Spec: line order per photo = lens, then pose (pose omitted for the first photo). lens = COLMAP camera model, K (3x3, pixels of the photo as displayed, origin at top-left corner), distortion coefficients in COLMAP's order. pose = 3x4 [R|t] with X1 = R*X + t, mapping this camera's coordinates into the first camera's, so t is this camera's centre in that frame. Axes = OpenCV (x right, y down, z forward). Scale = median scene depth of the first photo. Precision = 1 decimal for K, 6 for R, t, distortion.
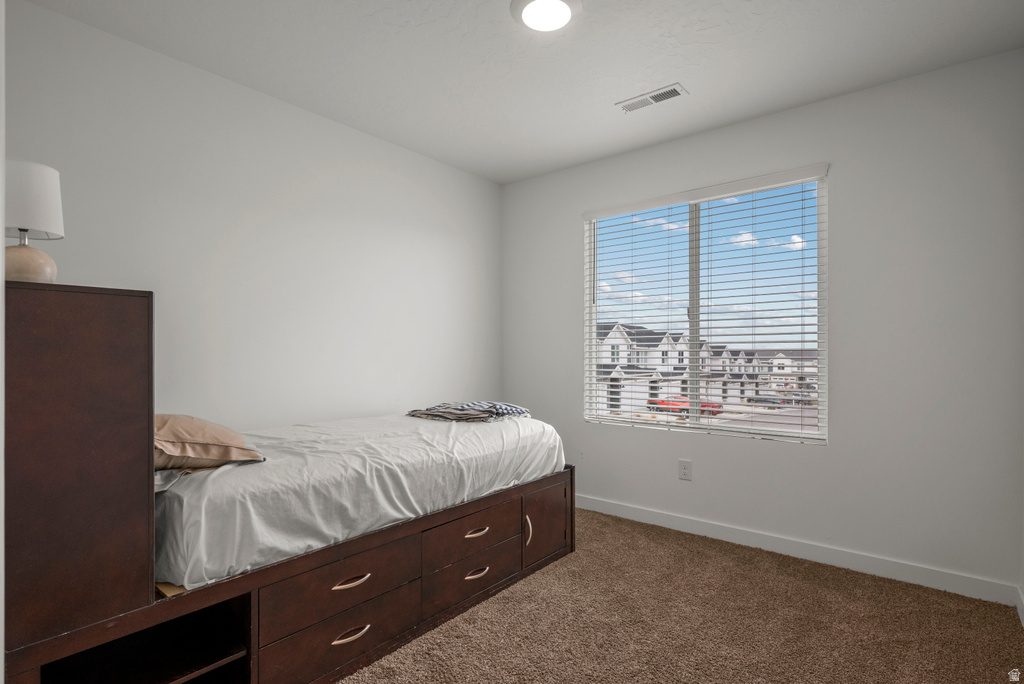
lens RADIAL K [[501.4, 0, 510.4], [0, 501.4, 346.0], [0, 0, 1]] dist [0.011875, -0.001773]
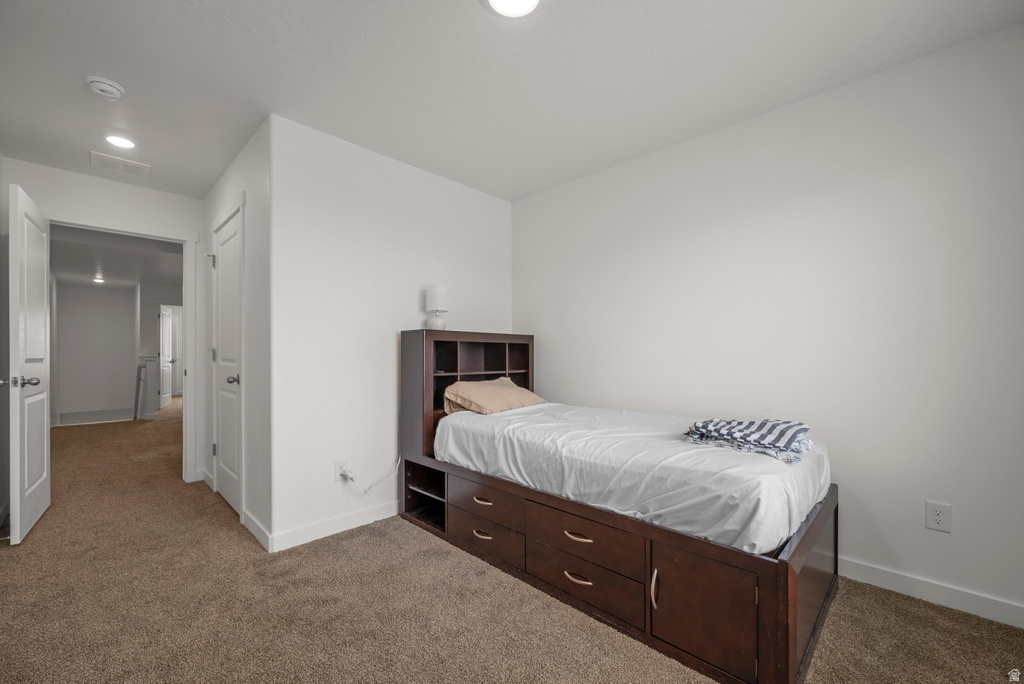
lens RADIAL K [[418.0, 0, 509.9], [0, 418.0, 352.2], [0, 0, 1]] dist [-0.000484, -0.000081]
pose [[-0.084272, -0.011370, -0.996378, 0.853375], [0.009203, 0.999883, -0.012188, 0.022958], [0.996400, -0.010197, -0.084157, 1.053923]]
